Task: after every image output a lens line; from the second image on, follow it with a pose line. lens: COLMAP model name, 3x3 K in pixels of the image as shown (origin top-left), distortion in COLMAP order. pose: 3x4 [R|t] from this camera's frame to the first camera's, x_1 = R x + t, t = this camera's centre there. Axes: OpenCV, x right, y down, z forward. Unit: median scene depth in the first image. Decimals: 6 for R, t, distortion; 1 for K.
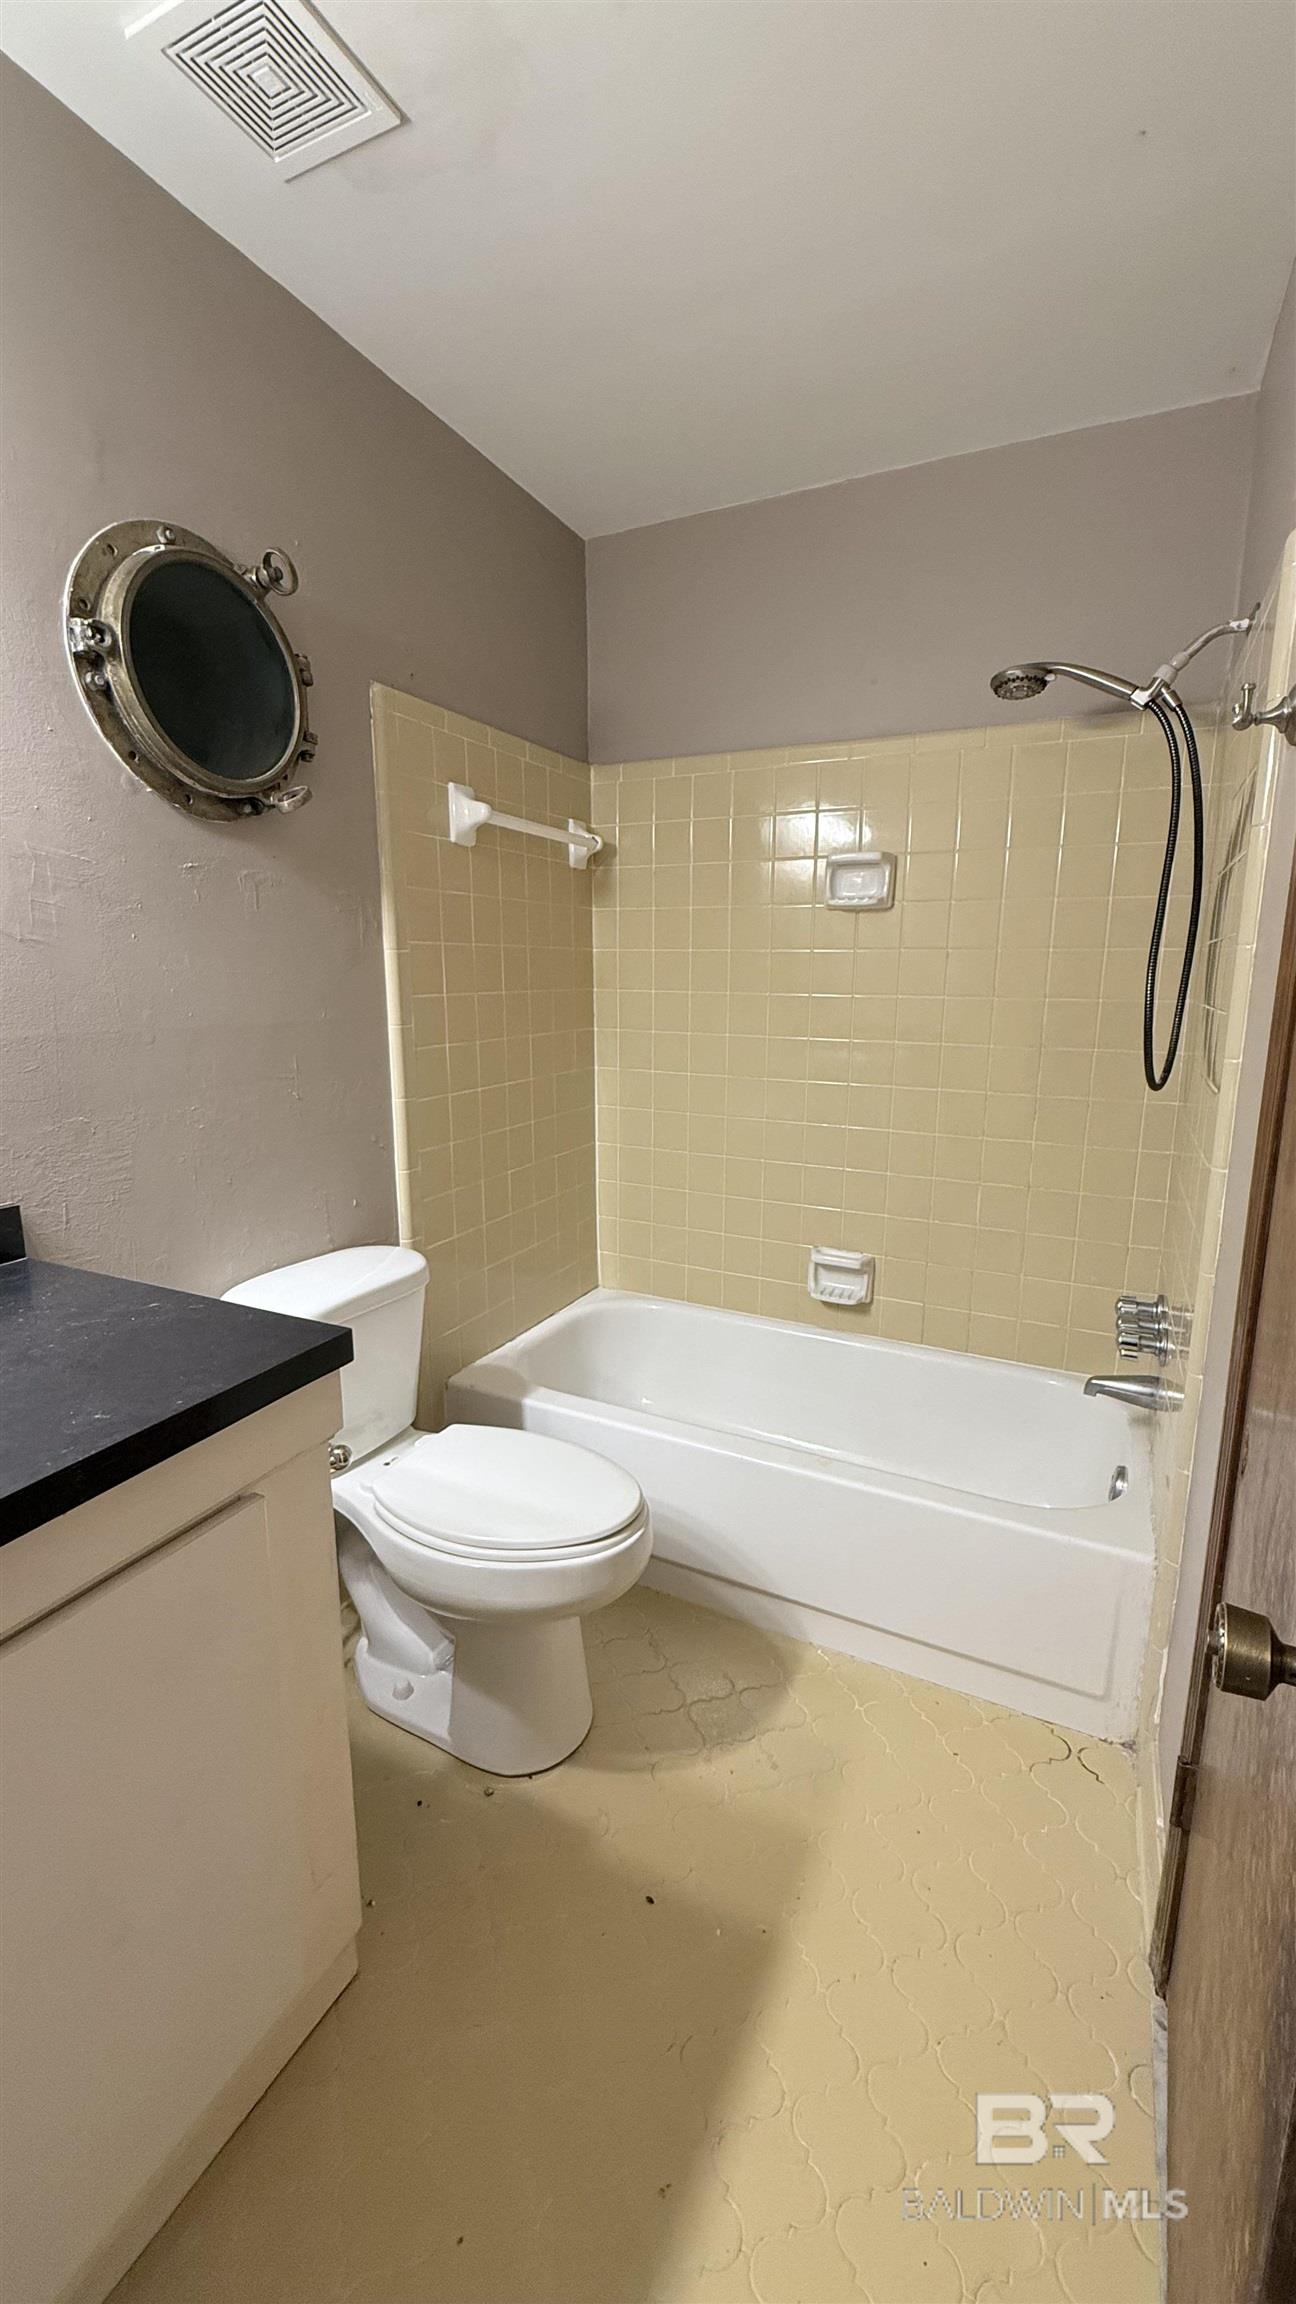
lens RADIAL K [[911.4, 0, 647.3], [0, 911.4, 1145.1], [0, 0, 1]] dist [-0.002087, -0.000725]
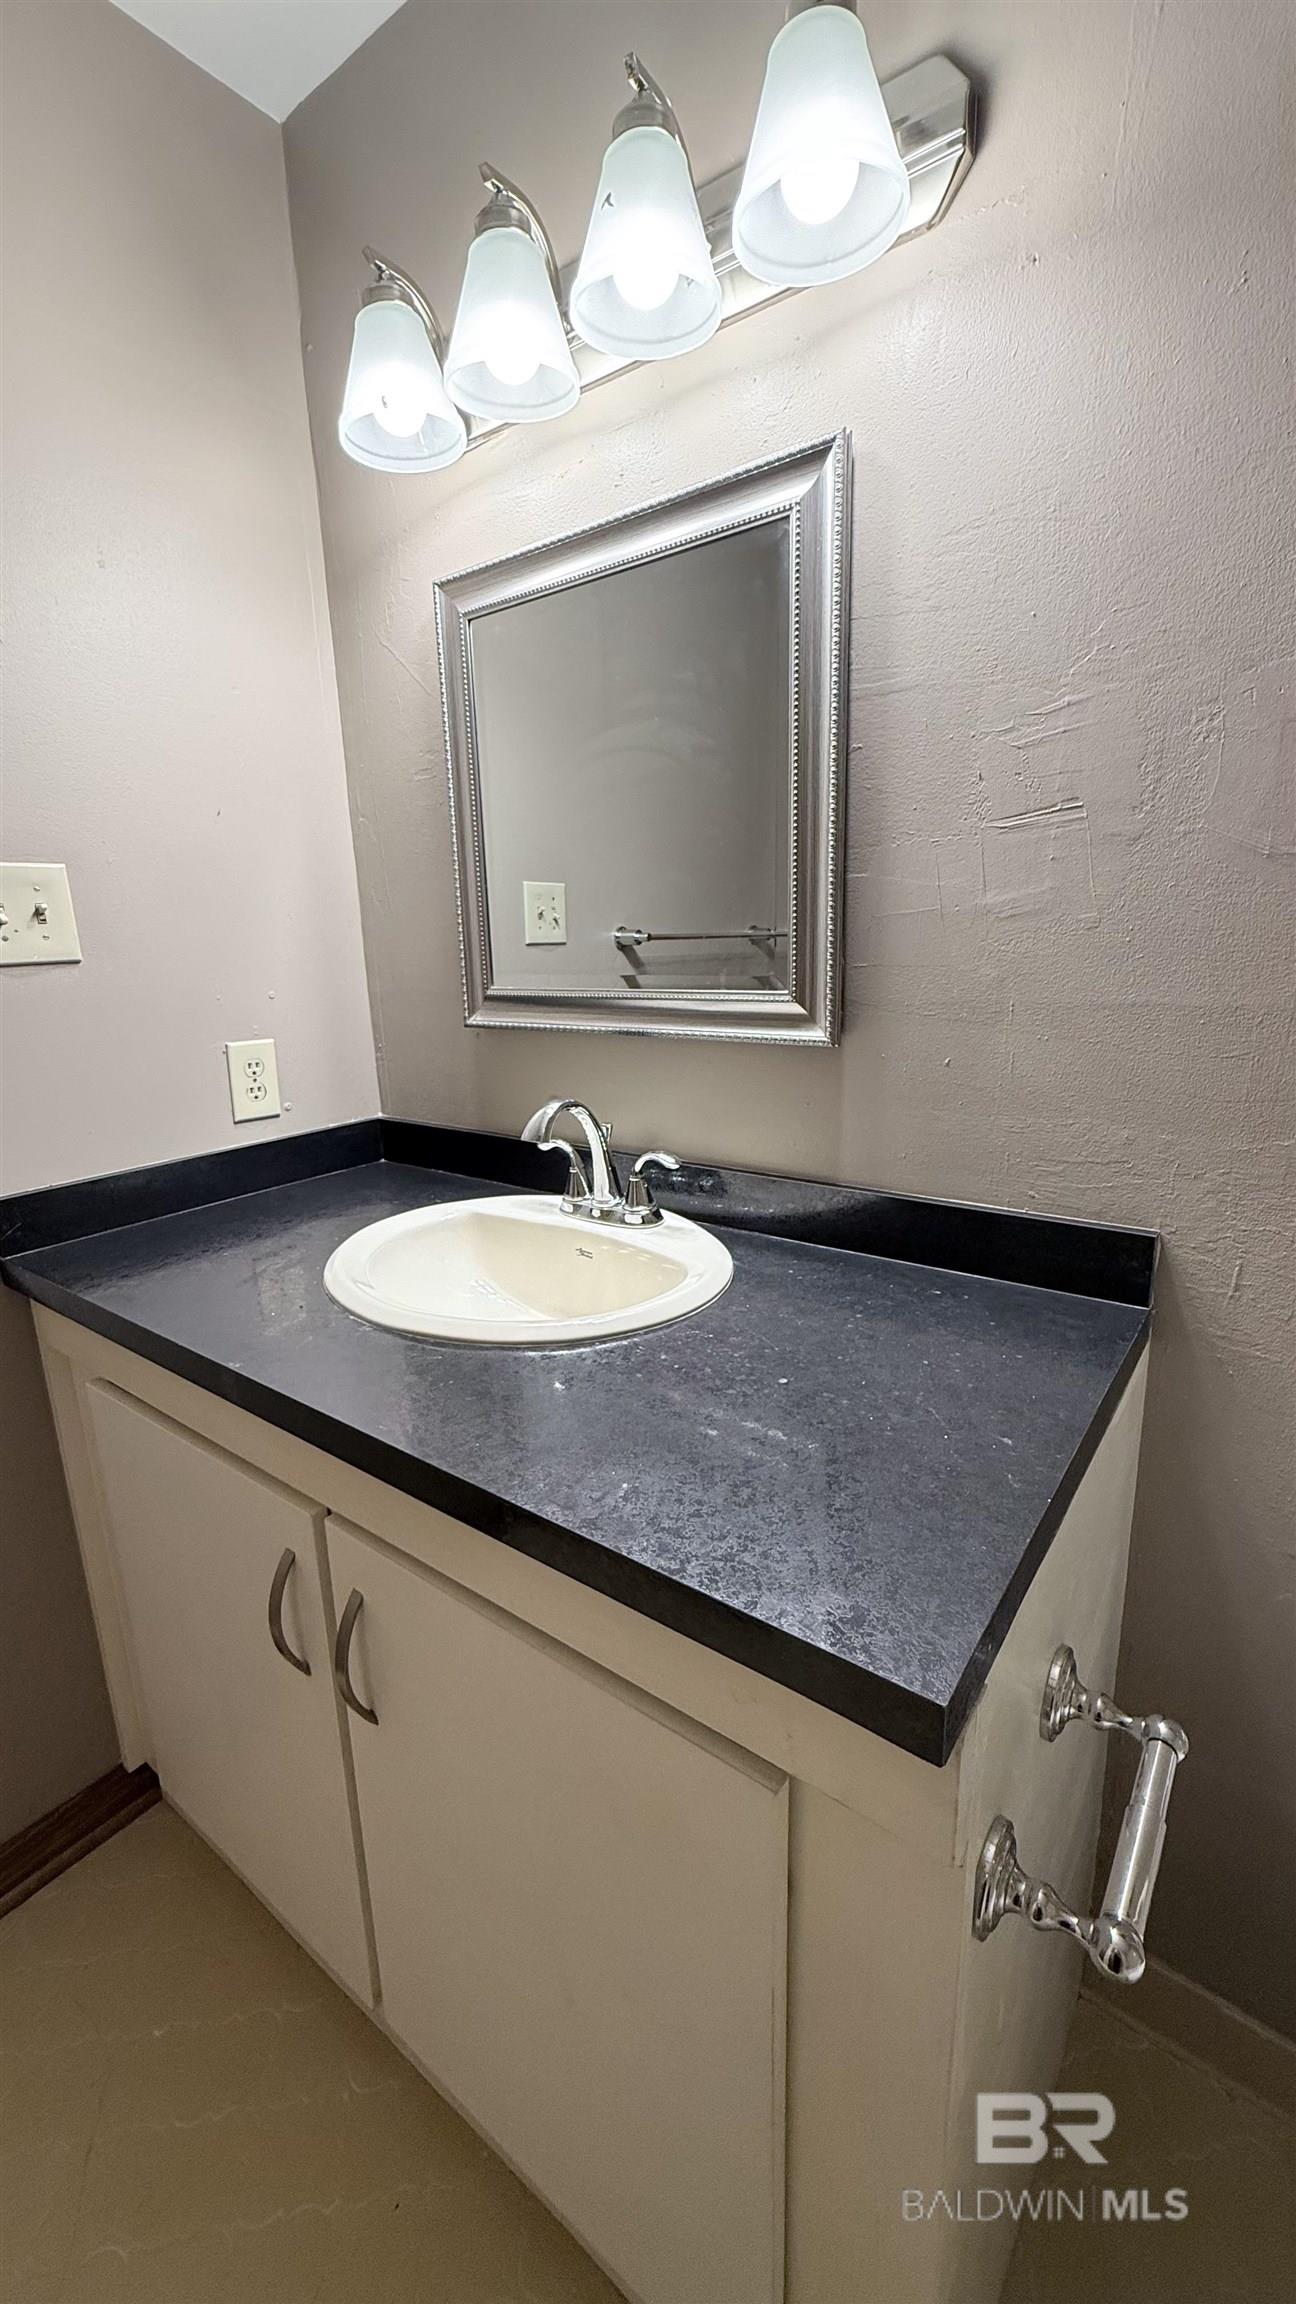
lens RADIAL K [[911.4, 0, 648.7], [0, 911.4, 1149.3], [0, 0, 1]] dist [-0.002087, -0.000725]
pose [[-0.182632, 0.226373, -0.956766, 0.041184], [-0.158846, 0.953554, 0.255934, -0.090558], [0.970265, 0.198720, -0.138191, 0.521718]]
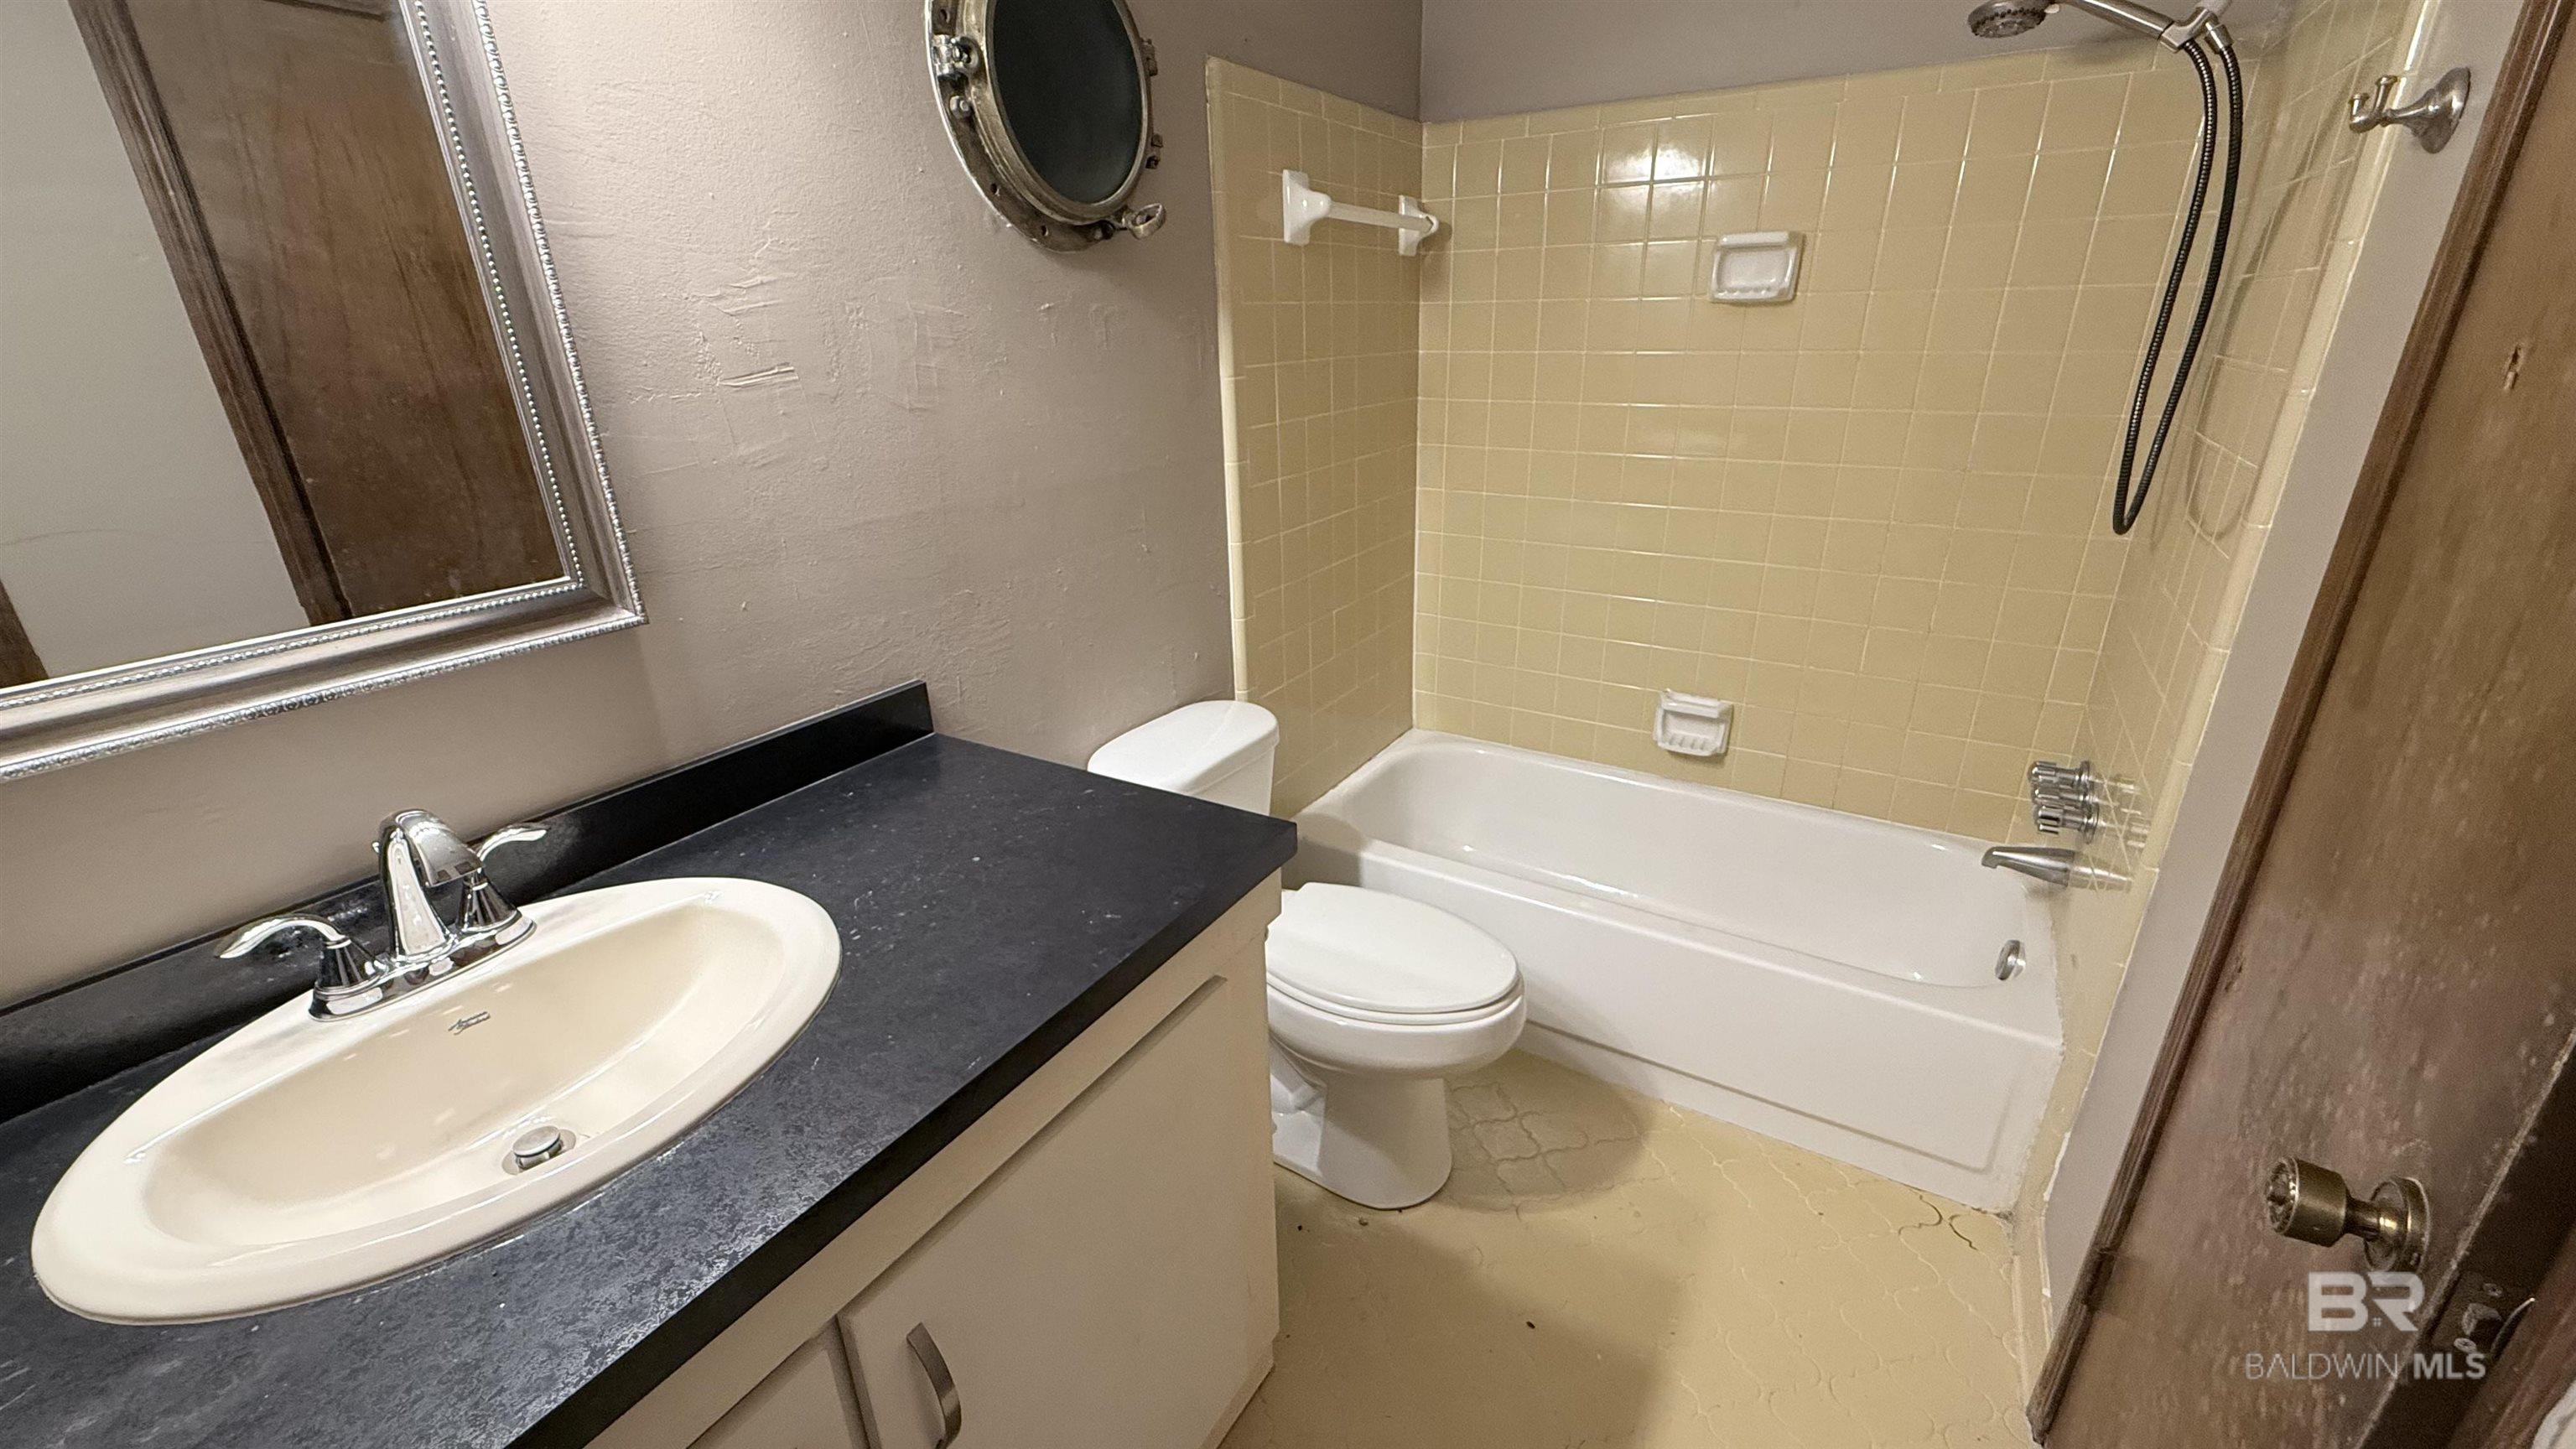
lens RADIAL K [[1019.0, 0, 1283.3], [0, 1019.0, 722.8], [0, 0, 1]] dist [-0.002087, -0.000725]
pose [[0.995108, 0.010698, -0.098213, -0.138701], [0.007690, 0.982716, 0.184958, -0.071585], [0.098495, -0.184808, 0.977827, -0.054128]]
